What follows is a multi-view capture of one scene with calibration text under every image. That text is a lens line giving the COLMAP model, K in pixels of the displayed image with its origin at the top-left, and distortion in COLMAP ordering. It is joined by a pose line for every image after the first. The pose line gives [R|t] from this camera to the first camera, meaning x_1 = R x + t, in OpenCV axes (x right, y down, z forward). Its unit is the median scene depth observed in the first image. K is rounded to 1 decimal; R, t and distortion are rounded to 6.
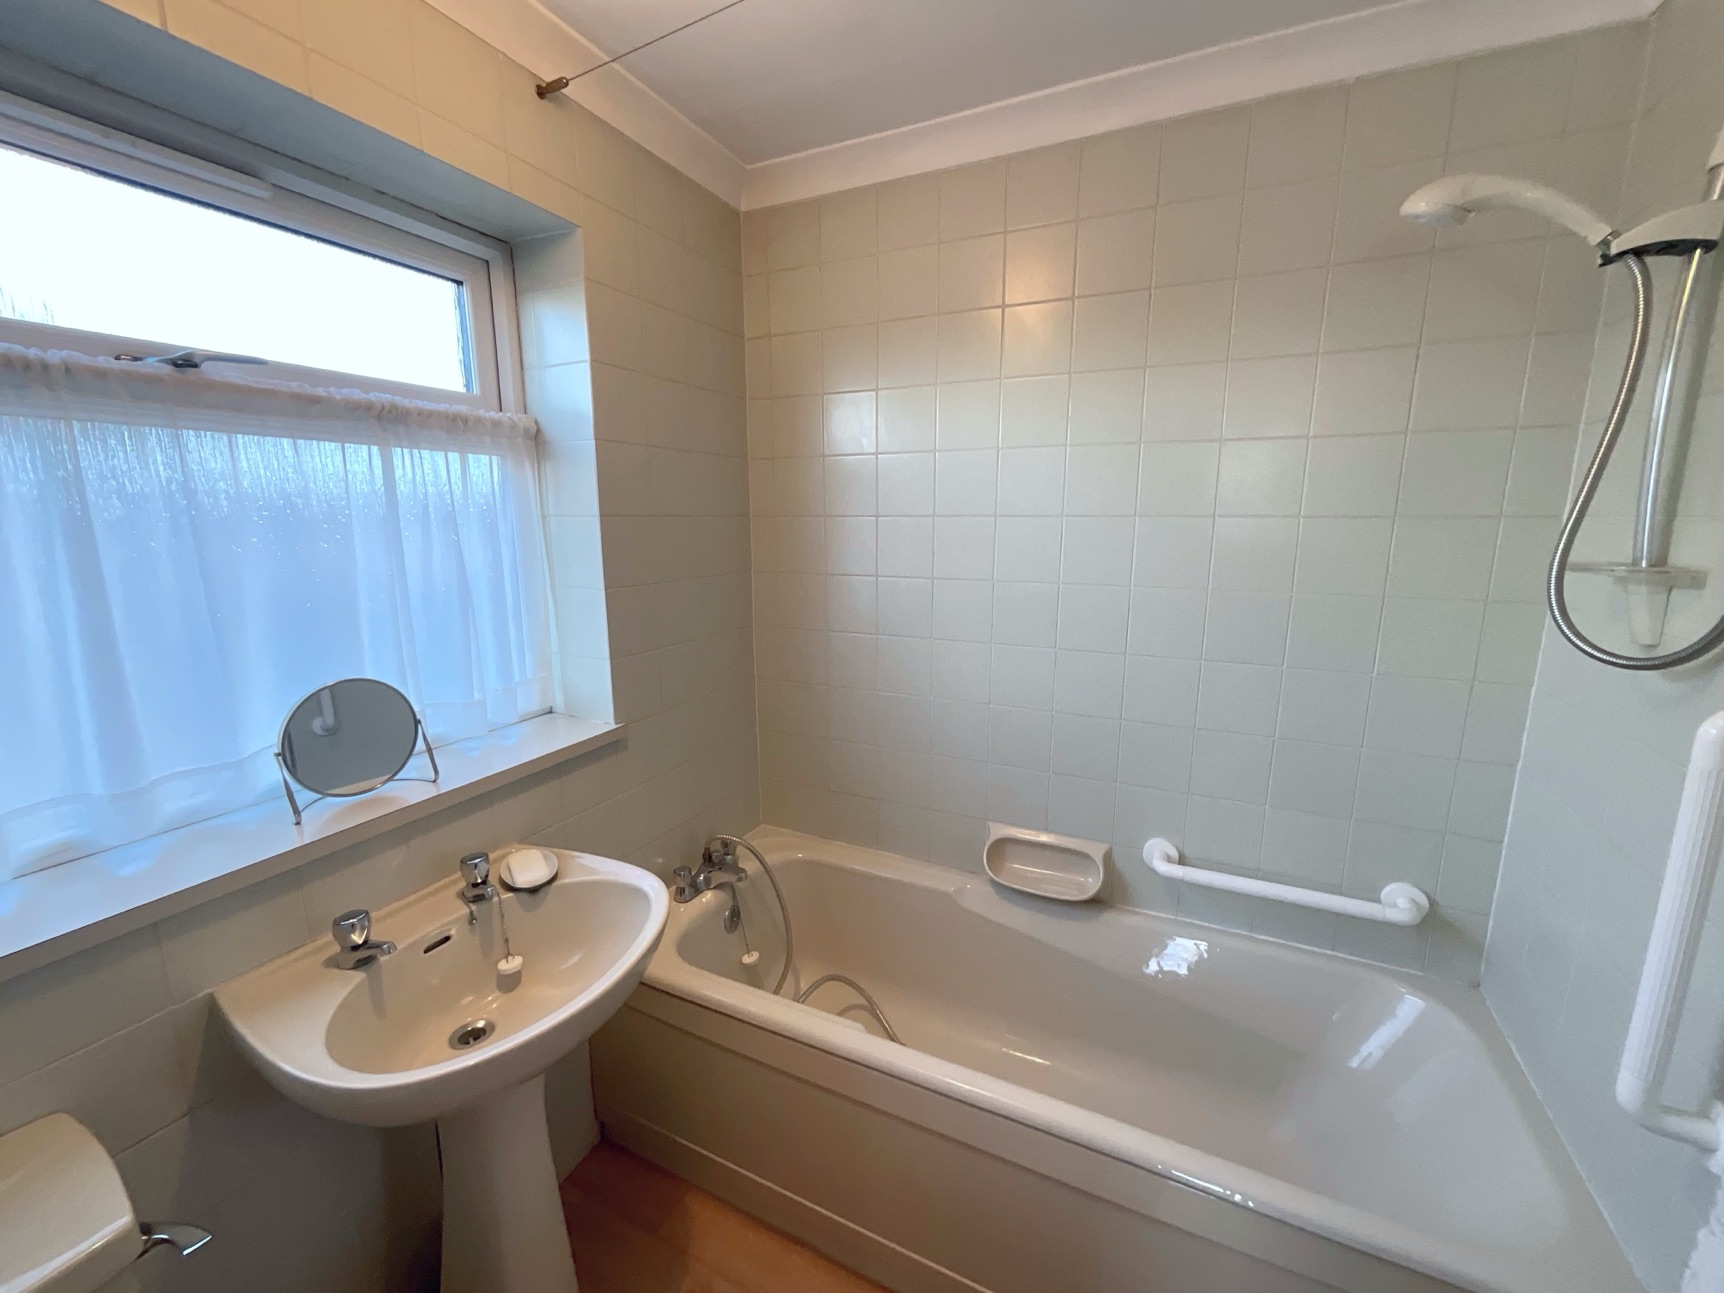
lens RADIAL K [[698.5, 0, 861.8], [0, 698.5, 644.3], [0, 0, 1]] dist [-0.005834, 0.001828]
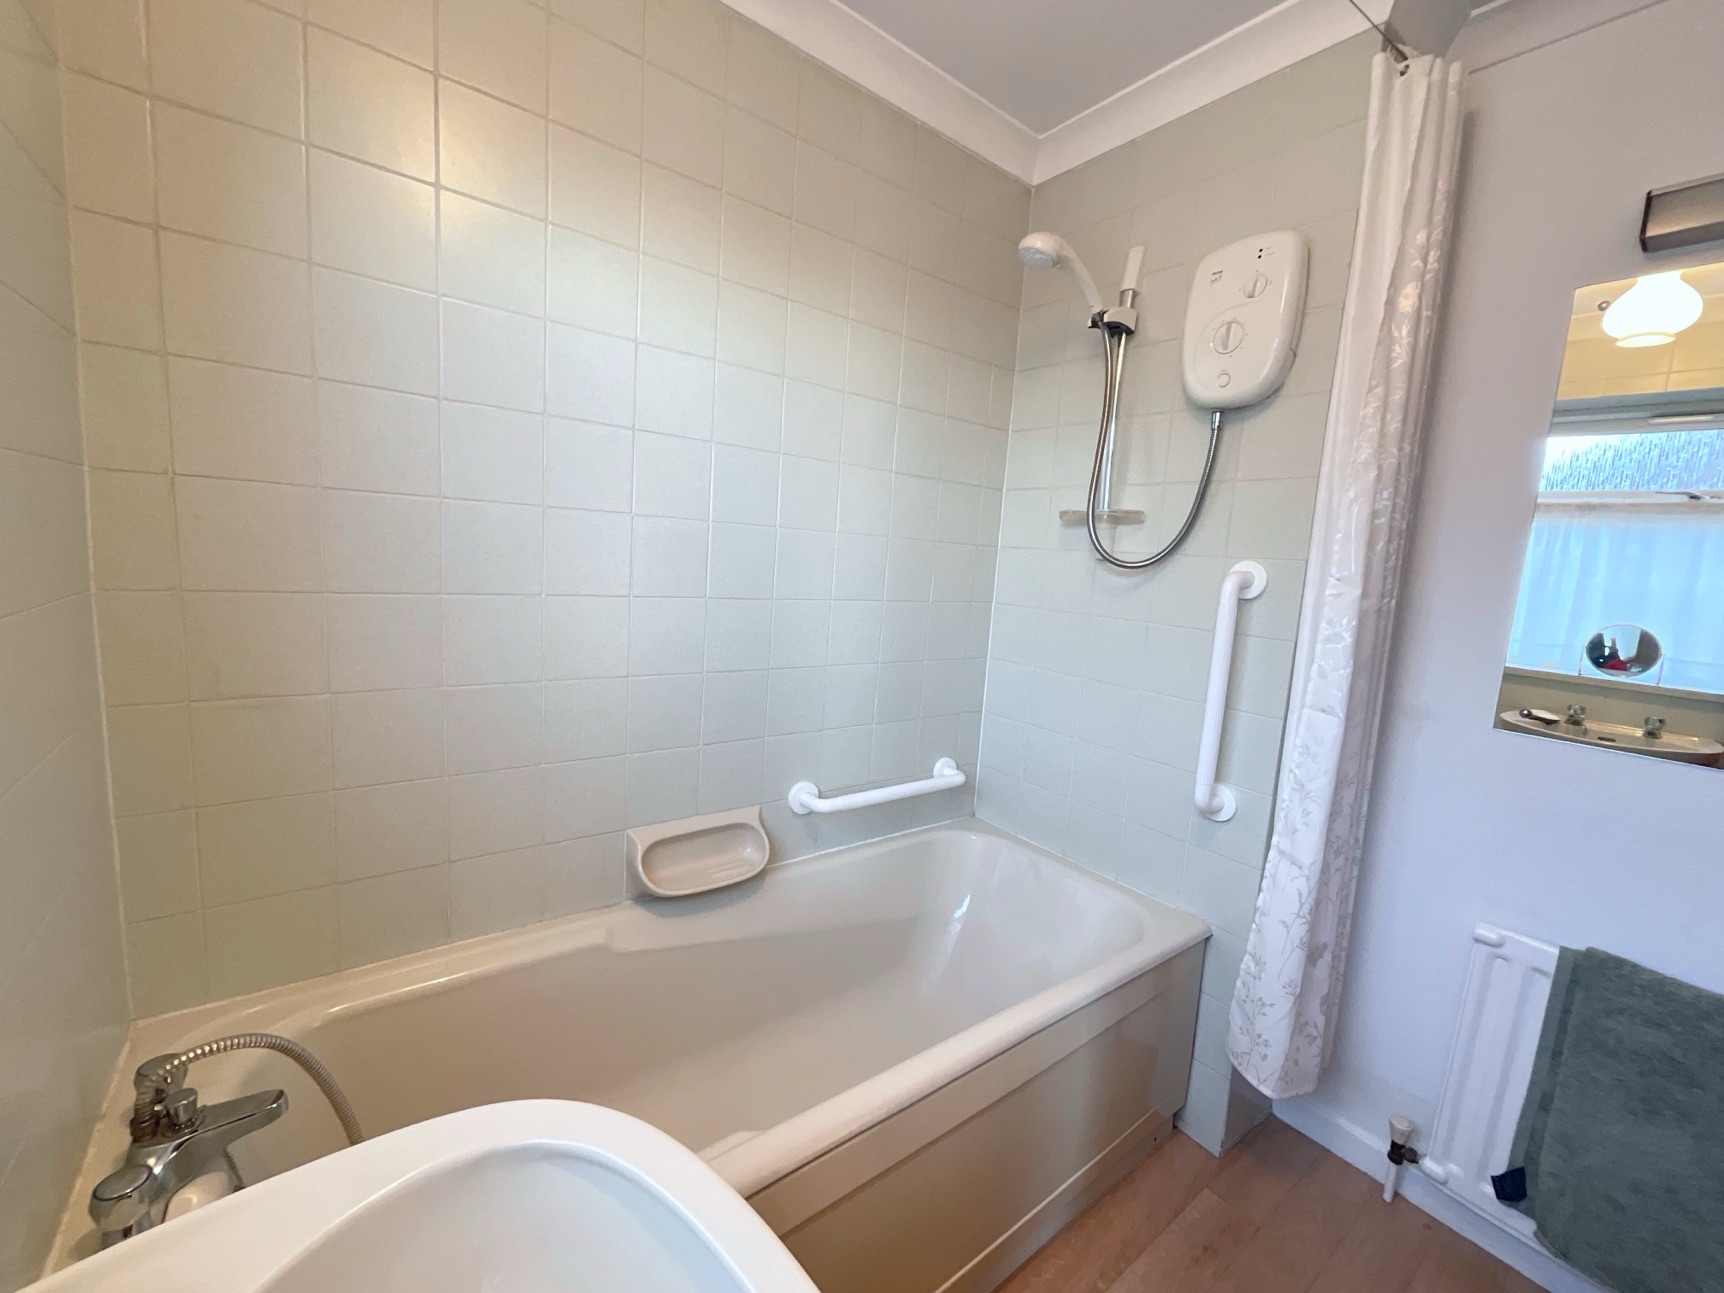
lens RADIAL K [[698.5, 0, 864.5], [0, 698.5, 646.8], [0, 0, 1]] dist [-0.005834, 0.001828]
pose [[0.446196, -0.086312, 0.890763, -0.400595], [0.096071, 0.994206, 0.048212, 0.043141], [-0.889764, 0.064065, 0.451903, 0.436959]]
